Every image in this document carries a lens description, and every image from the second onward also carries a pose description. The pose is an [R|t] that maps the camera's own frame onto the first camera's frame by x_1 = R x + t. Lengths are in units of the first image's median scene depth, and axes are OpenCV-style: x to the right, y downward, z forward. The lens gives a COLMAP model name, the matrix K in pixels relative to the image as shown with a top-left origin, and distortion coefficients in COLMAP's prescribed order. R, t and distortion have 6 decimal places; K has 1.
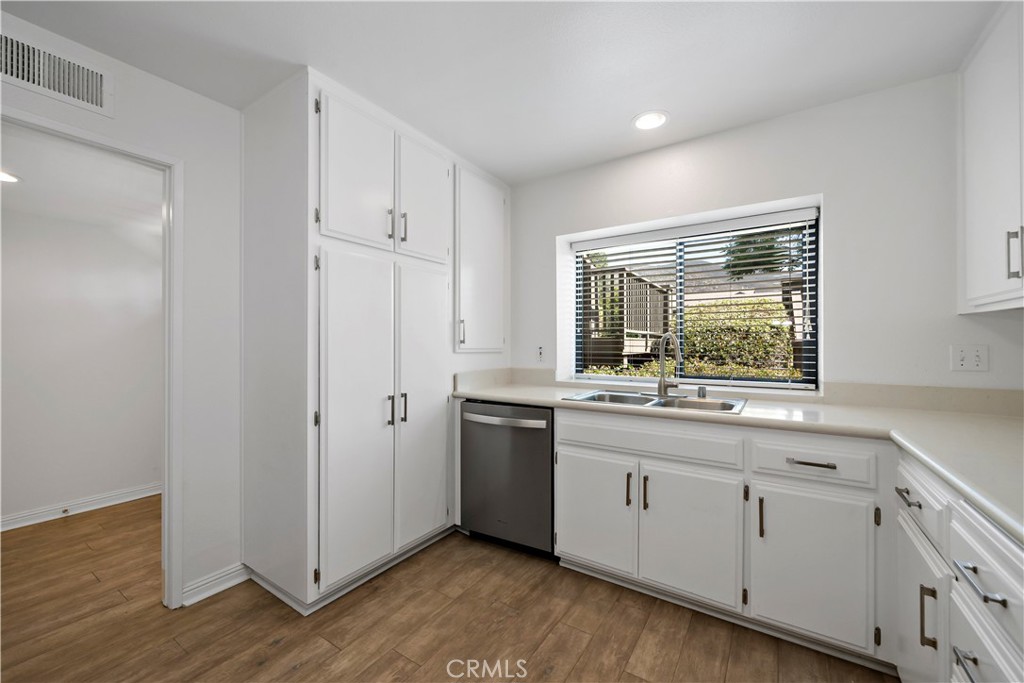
lens RADIAL K [[407.5, 0, 513.7], [0, 407.5, 345.7], [0, 0, 1]] dist [0.000013, -0.000019]
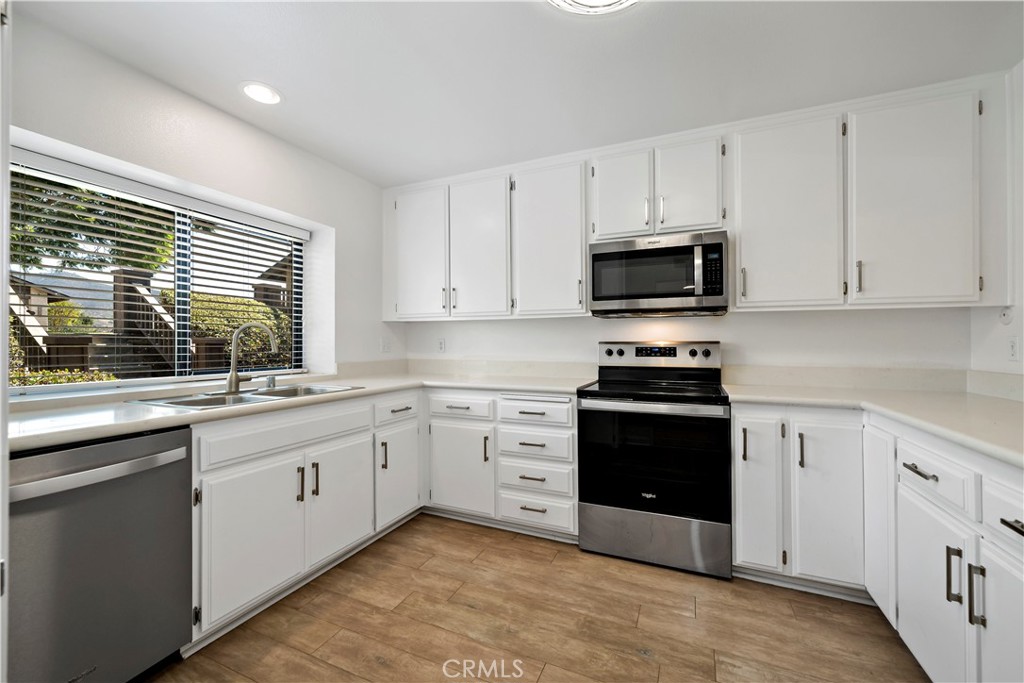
lens RADIAL K [[407.5, 0, 515.0], [0, 407.5, 338.6], [0, 0, 1]] dist [0.000013, -0.000019]
pose [[-0.163163, 0.012789, 0.986516, -0.794214], [0.007745, 0.999902, -0.011681, 0.025818], [-0.986569, 0.005734, -0.163246, 0.696461]]
